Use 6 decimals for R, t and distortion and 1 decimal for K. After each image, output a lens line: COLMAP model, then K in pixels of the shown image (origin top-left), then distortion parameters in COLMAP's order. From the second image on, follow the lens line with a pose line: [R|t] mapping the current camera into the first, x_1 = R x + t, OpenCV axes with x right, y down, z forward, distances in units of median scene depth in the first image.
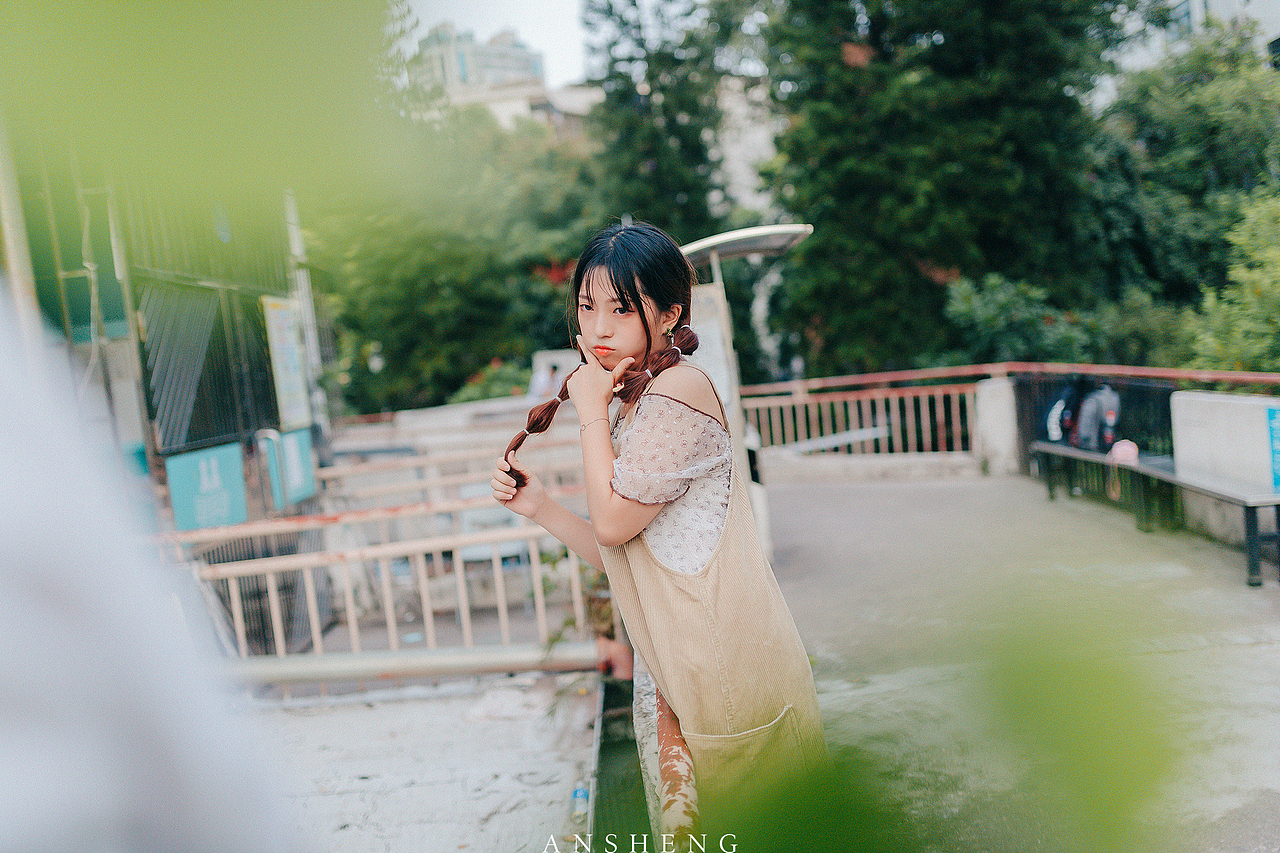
lens RADIAL K [[1217.3, 0, 640.0], [0, 1217.3, 426.5], [0, 0, 1]] dist [0.004995, -0.000944]
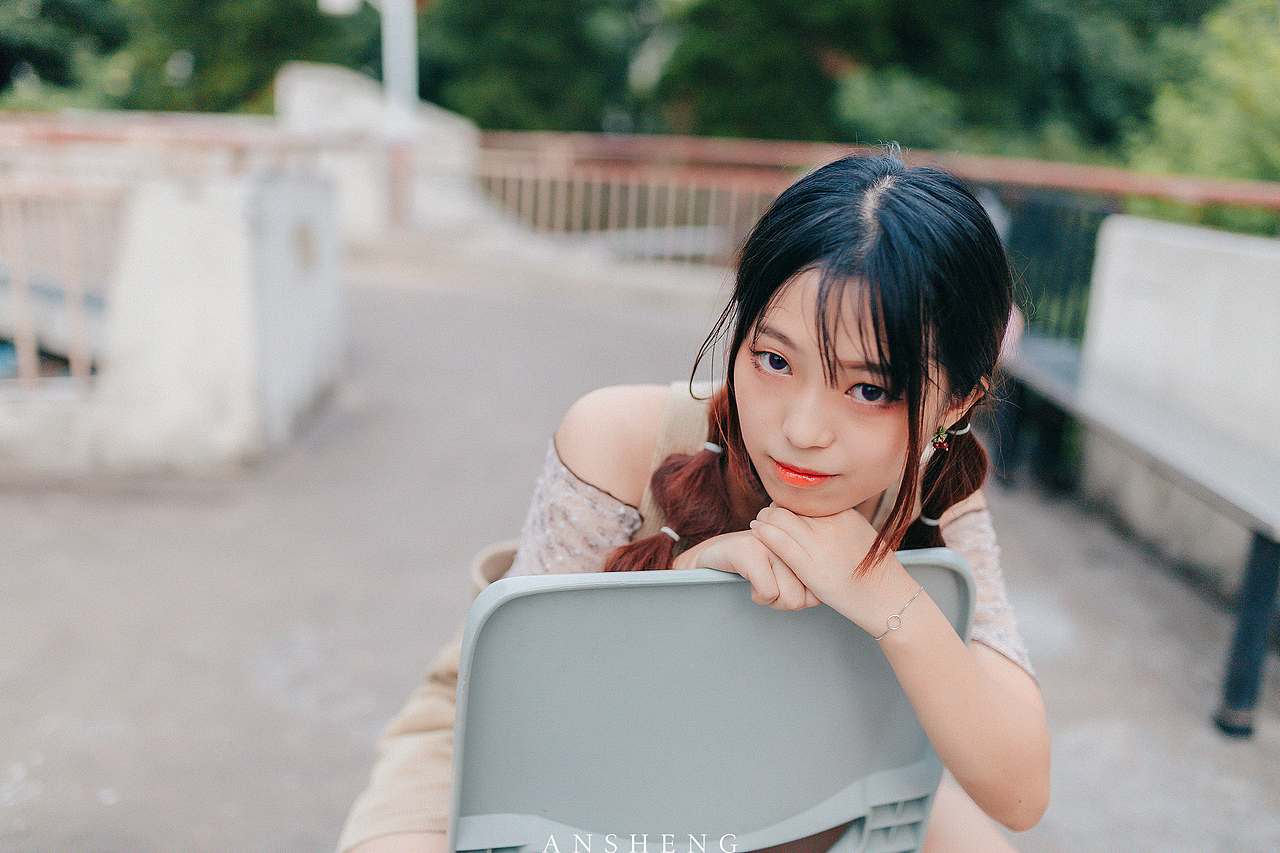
lens RADIAL K [[1217.3, 0, 640.0], [0, 1217.3, 426.5], [0, 0, 1]] dist [0.004995, -0.000944]
pose [[0.987330, 0.125057, 0.097673, 0.122548], [-0.139745, 0.976866, 0.161875, 0.000960], [-0.075170, -0.173473, 0.981966, 0.295158]]
